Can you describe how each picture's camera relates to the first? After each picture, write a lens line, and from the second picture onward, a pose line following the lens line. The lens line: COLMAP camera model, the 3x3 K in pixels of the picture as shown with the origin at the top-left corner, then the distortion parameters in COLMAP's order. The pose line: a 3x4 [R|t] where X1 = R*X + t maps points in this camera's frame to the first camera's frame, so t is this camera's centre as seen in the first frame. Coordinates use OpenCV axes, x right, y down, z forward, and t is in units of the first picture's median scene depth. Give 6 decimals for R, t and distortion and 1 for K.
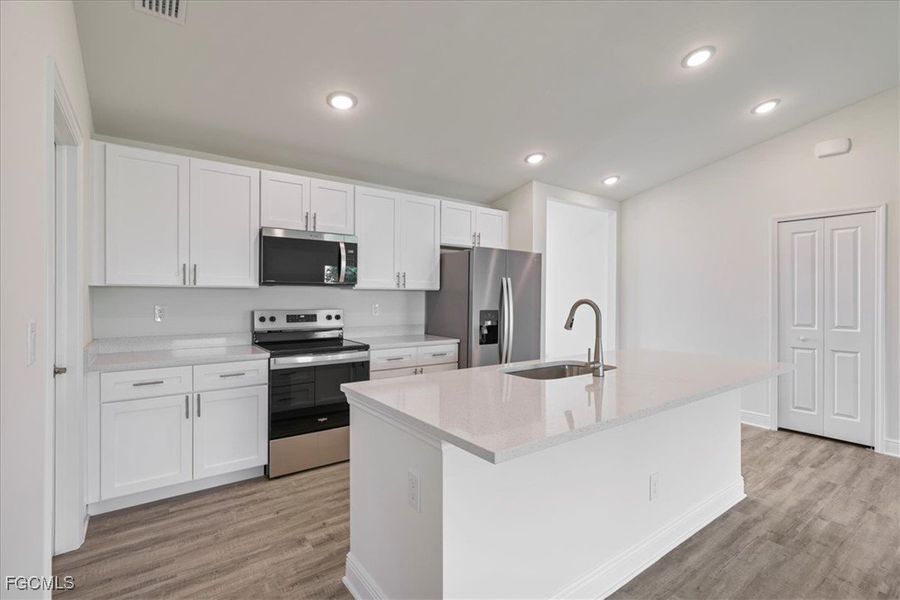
lens RADIAL K [[415.3, 0, 451.2], [0, 415.3, 296.4], [0, 0, 1]] dist [-0.002293, -0.000287]
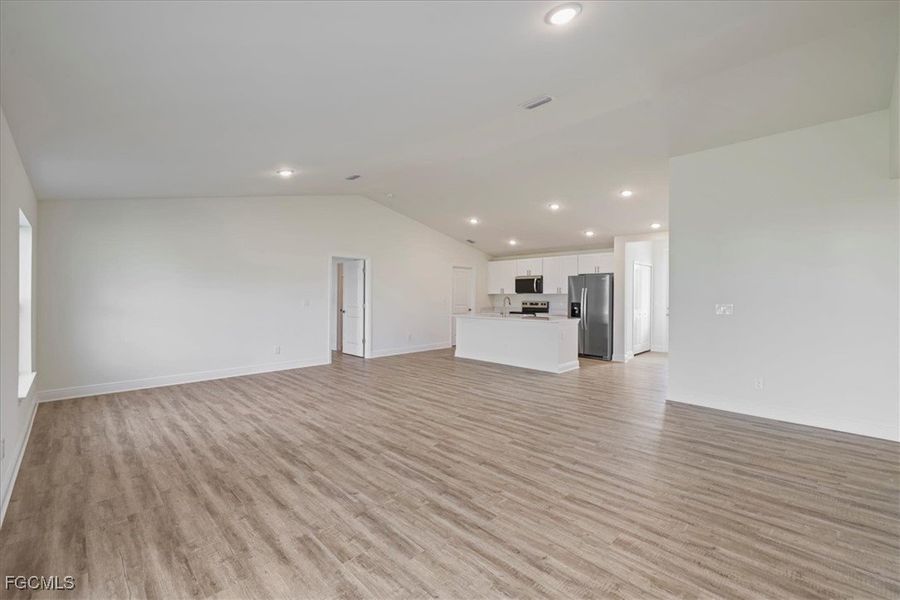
lens RADIAL K [[378.8, 0, 444.8], [0, 378.8, 296.7], [0, 0, 1]] dist [0.000798, 0.000001]
pose [[0.143018, -0.003686, -0.989713, 2.306852], [-0.008809, 0.999949, -0.004997, 0.019215], [0.989681, 0.009433, 0.142978, -0.032619]]
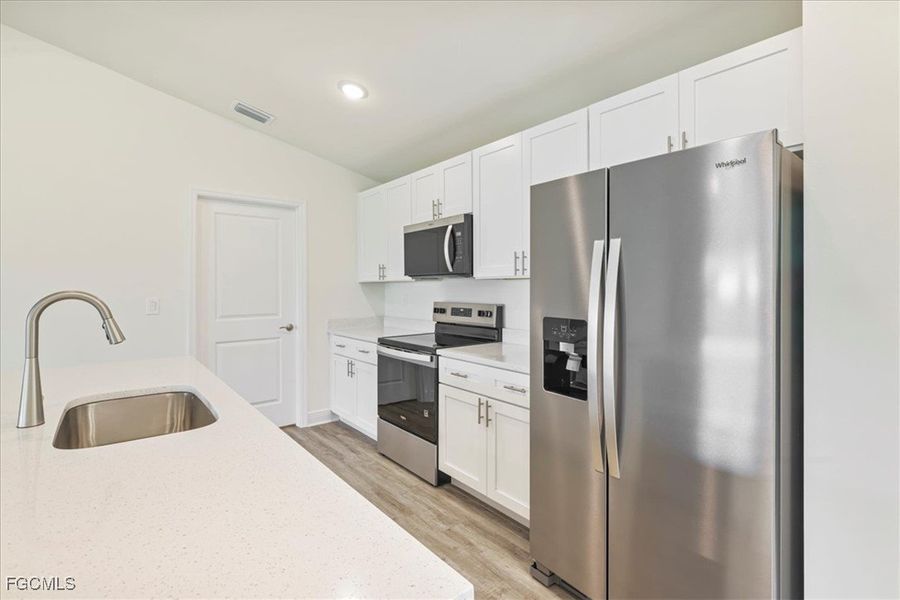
lens RADIAL K [[420.6, 0, 451.5], [0, 420.6, 286.7], [0, 0, 1]] dist [-0.000265, -0.000037]
pose [[0.054196, -0.007527, -0.998502, 0.591725], [-0.001044, 0.999971, -0.007595, 0.002775], [0.998530, 0.001454, 0.054187, 0.945198]]
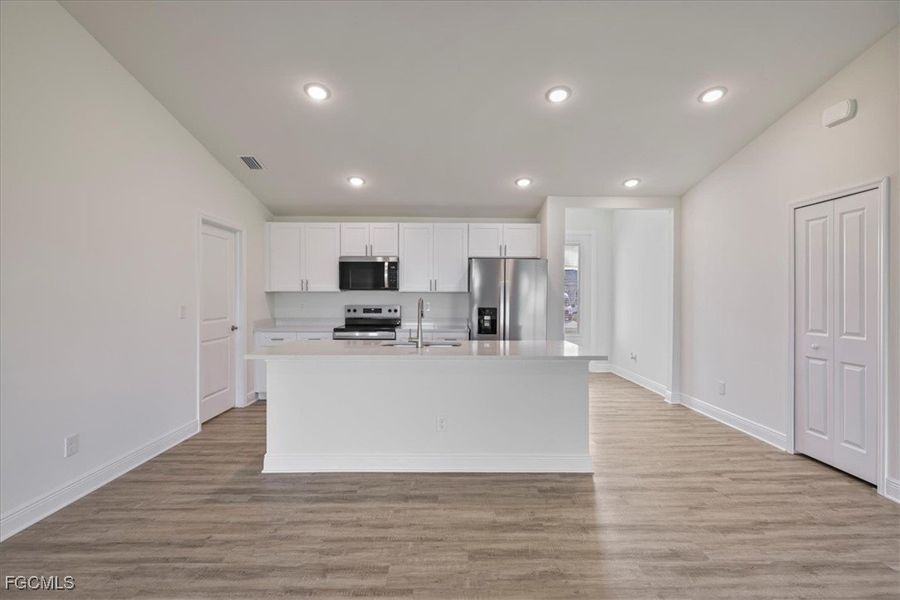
lens RADIAL K [[418.3, 0, 452.5], [0, 418.3, 298.1], [0, 0, 1]] dist [0.000365, -0.000206]
pose [[0.812946, -0.000070, -0.582340, 0.832572], [-0.000030, 1.000000, -0.000163, 0.004956], [0.582340, 0.000151, 0.812946, -0.119632]]
